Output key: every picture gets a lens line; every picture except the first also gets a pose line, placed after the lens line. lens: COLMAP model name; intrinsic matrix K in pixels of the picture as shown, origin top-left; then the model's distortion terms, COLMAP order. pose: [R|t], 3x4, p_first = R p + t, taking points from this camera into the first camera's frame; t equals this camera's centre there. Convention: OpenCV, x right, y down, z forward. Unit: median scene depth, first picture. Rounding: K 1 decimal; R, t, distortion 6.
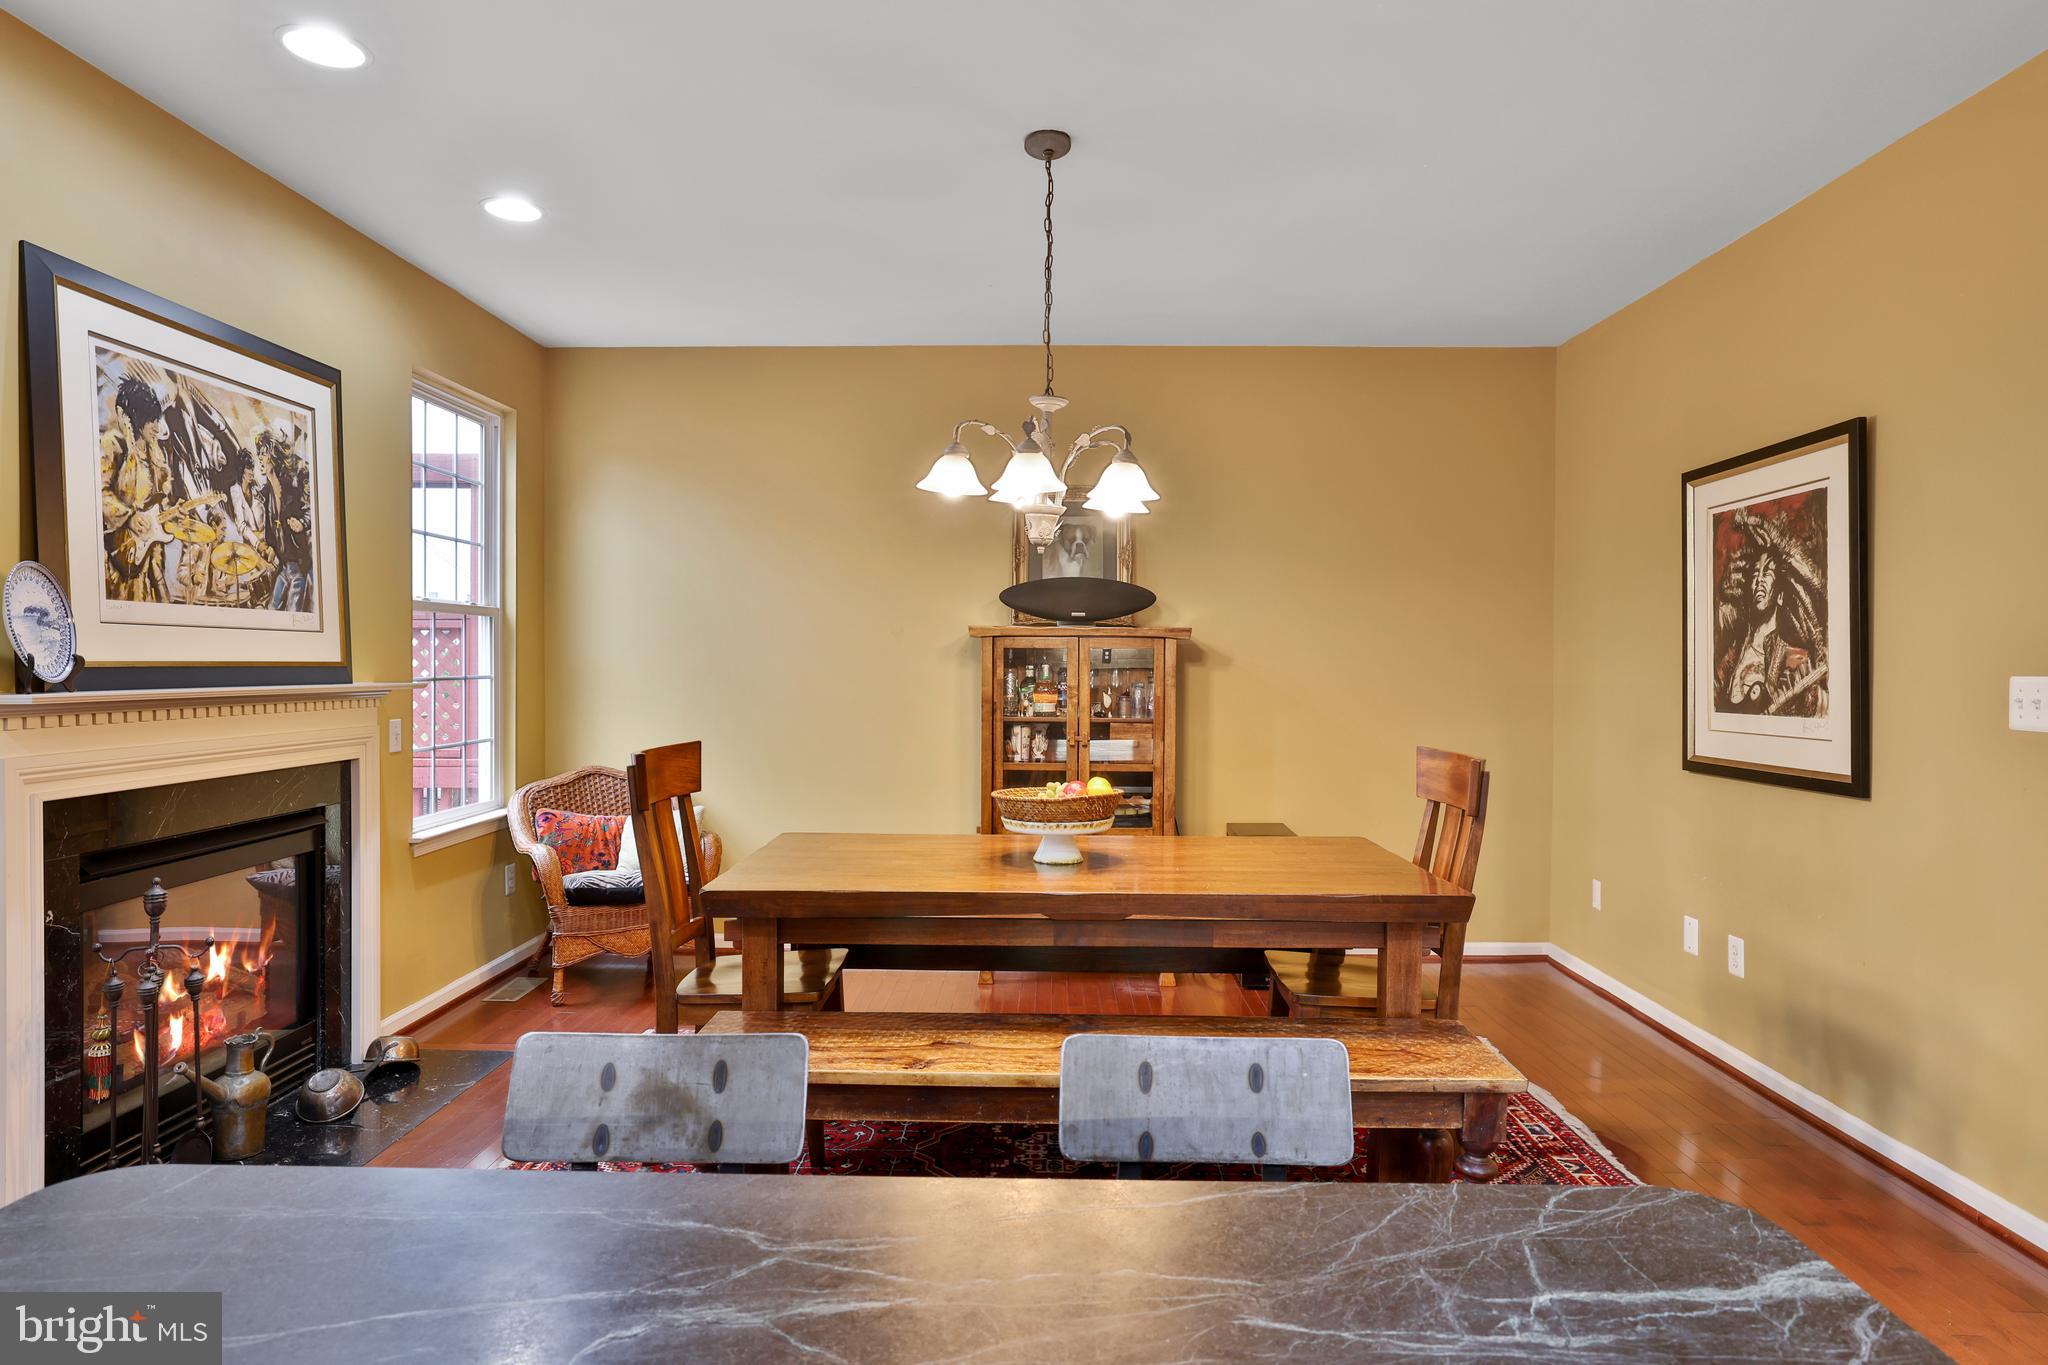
lens RADIAL K [[1187.5, 0, 1029.9], [0, 1187.5, 674.8], [0, 0, 1]] dist [-0.021575, 0.006869]
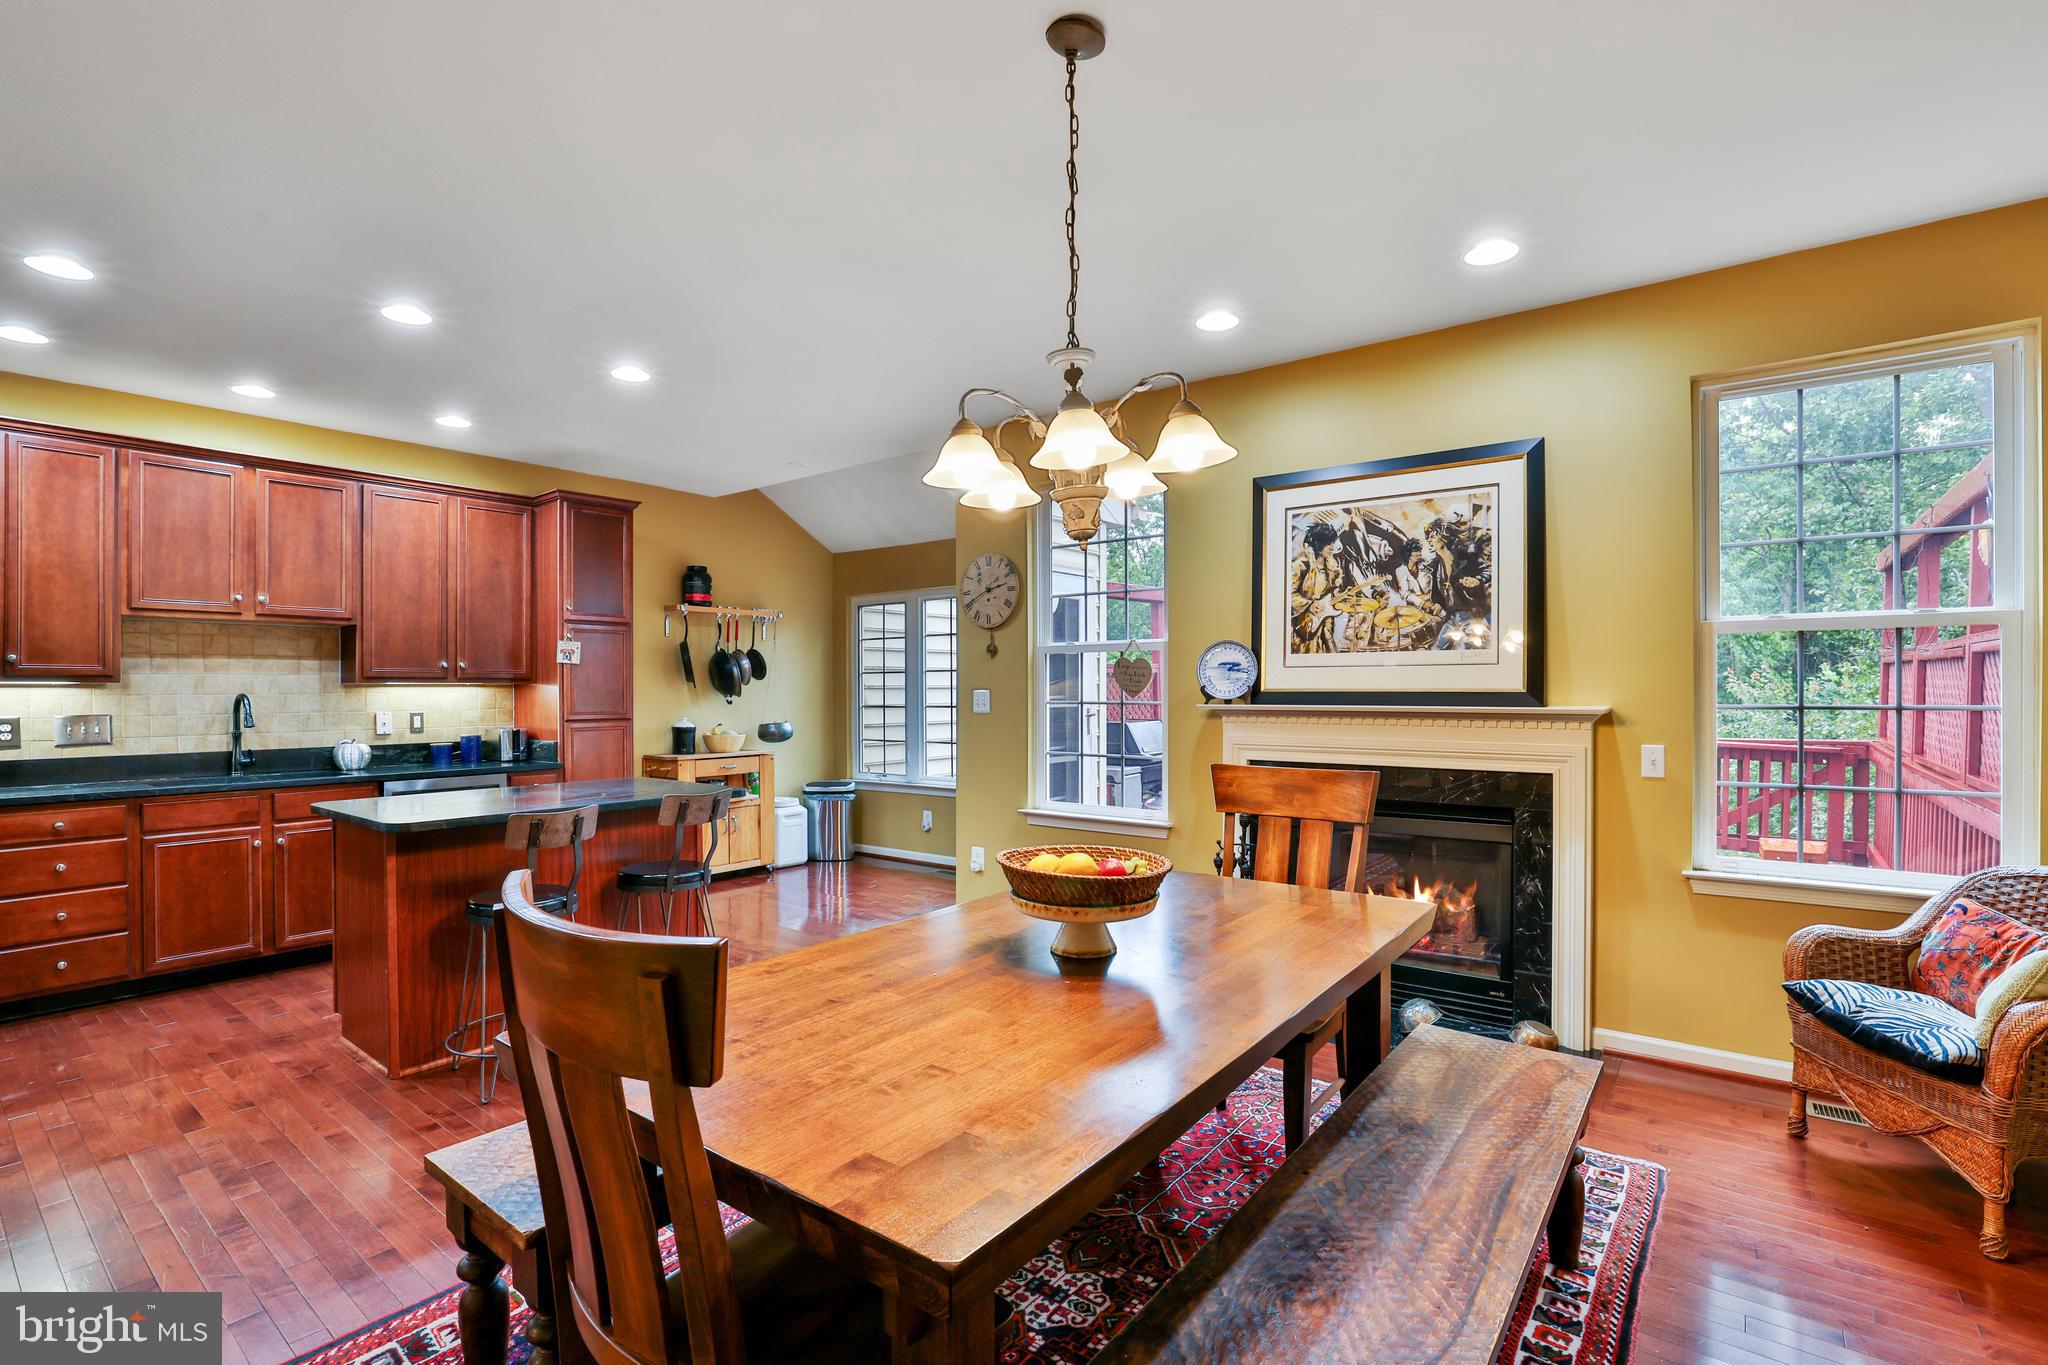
lens RADIAL K [[939.8, 0, 1031.7], [0, 939.8, 691.8], [0, 0, 1]] dist [-0.045771, 0.015924]
pose [[-0.597988, 0.000685, -0.801505, 0.519107], [-0.007286, 0.999954, 0.006290, -0.010850], [0.801472, 0.009602, -0.597955, 1.328553]]
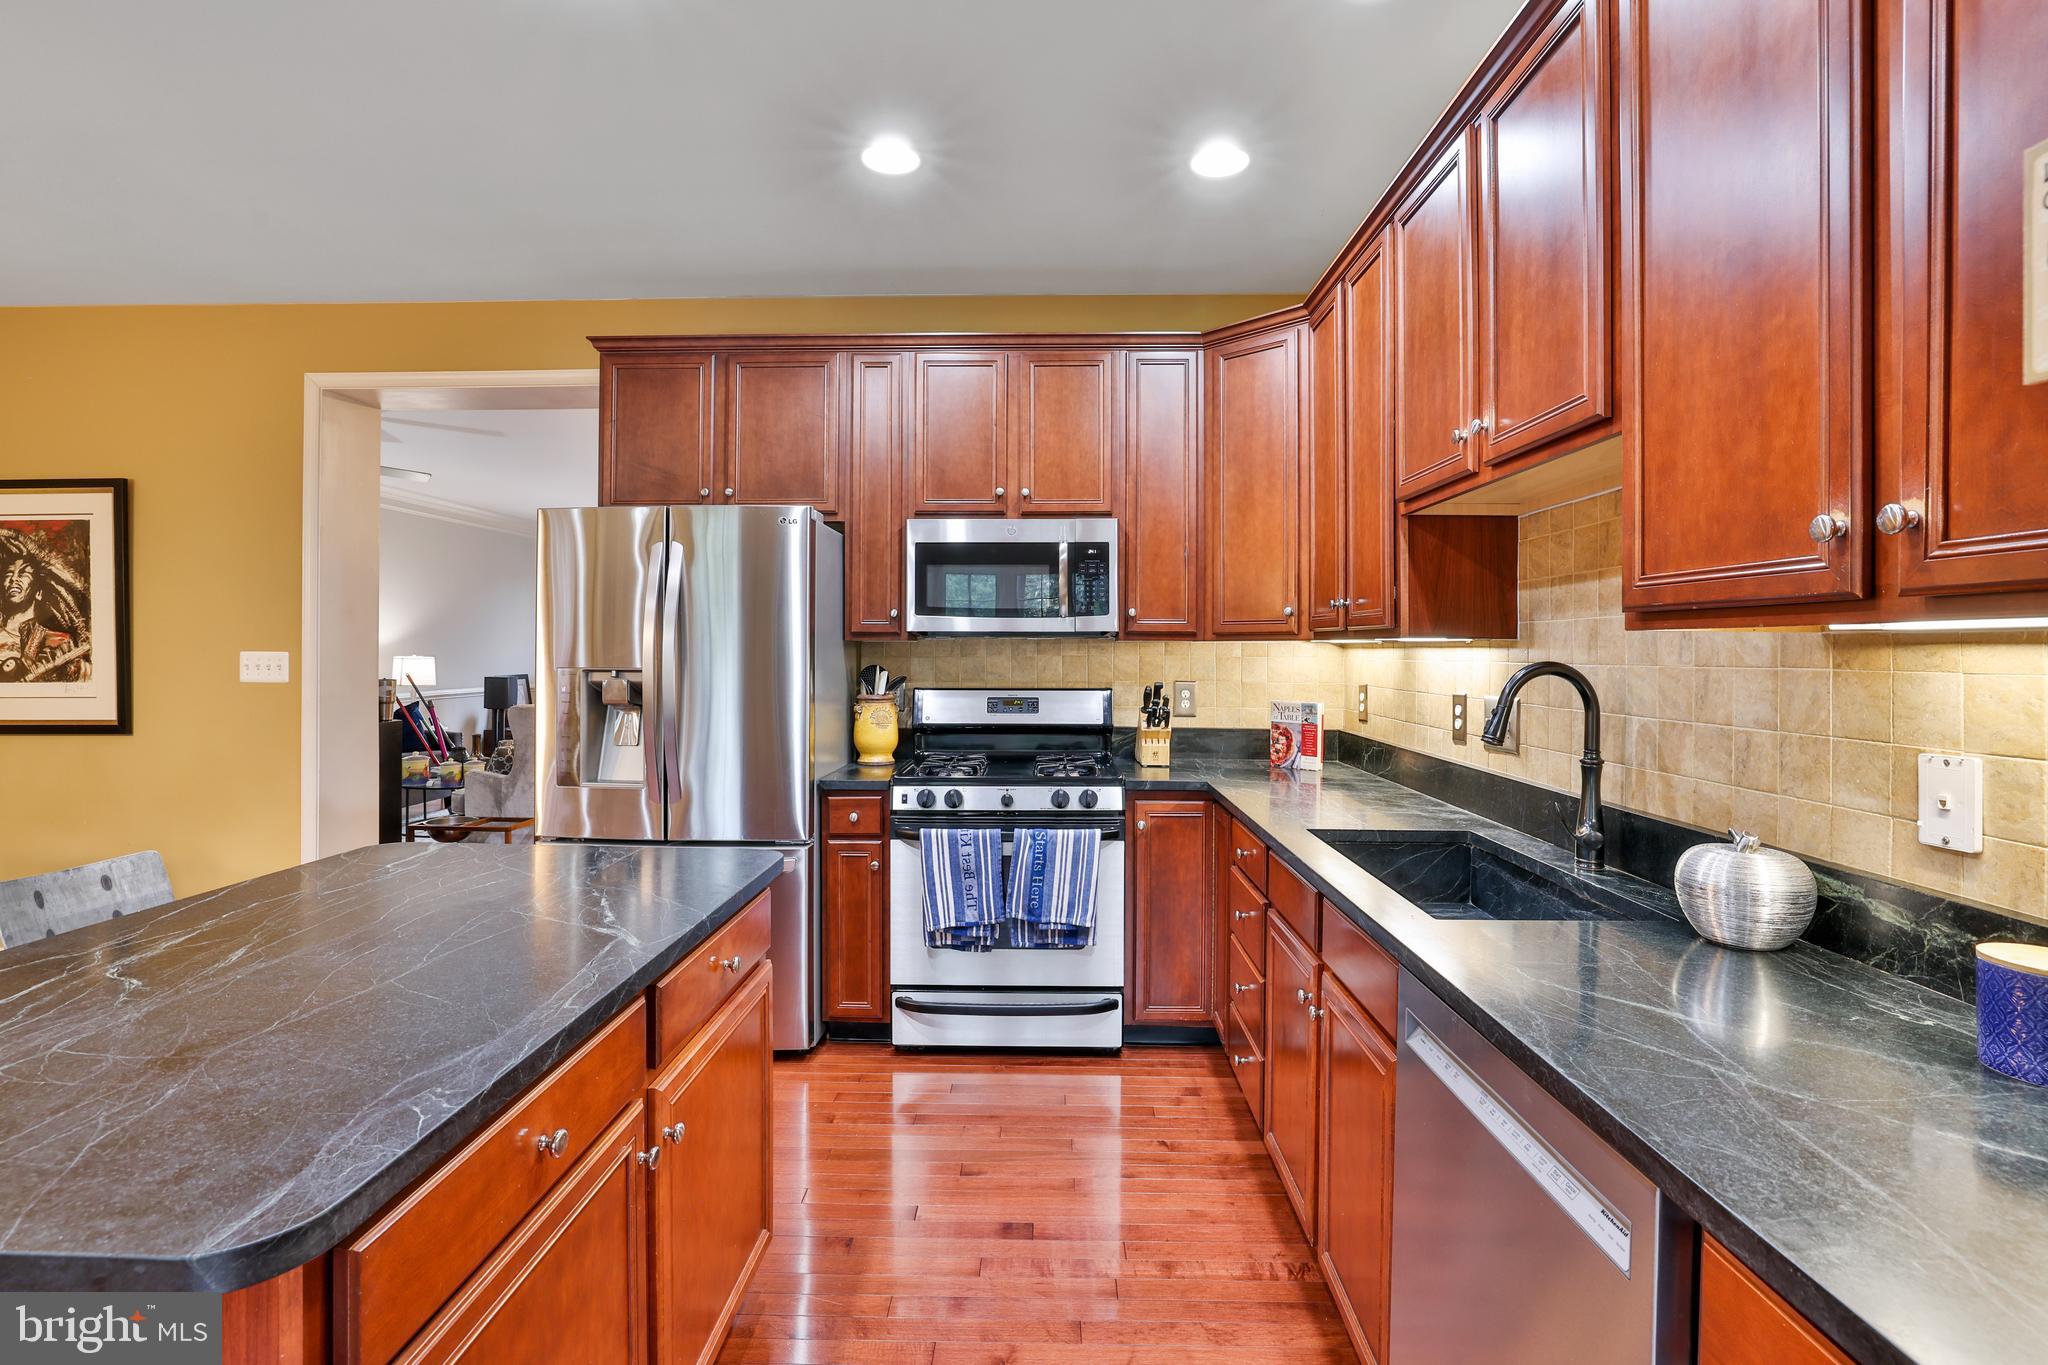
lens RADIAL K [[939.8, 0, 1031.0], [0, 939.8, 649.6], [0, 0, 1]] dist [-0.045771, 0.015924]
pose [[-0.003101, -0.003997, 0.999987, -0.441441], [0.004265, 0.999983, 0.004010, -0.001982], [-0.999986, 0.004278, -0.003084, -0.140539]]
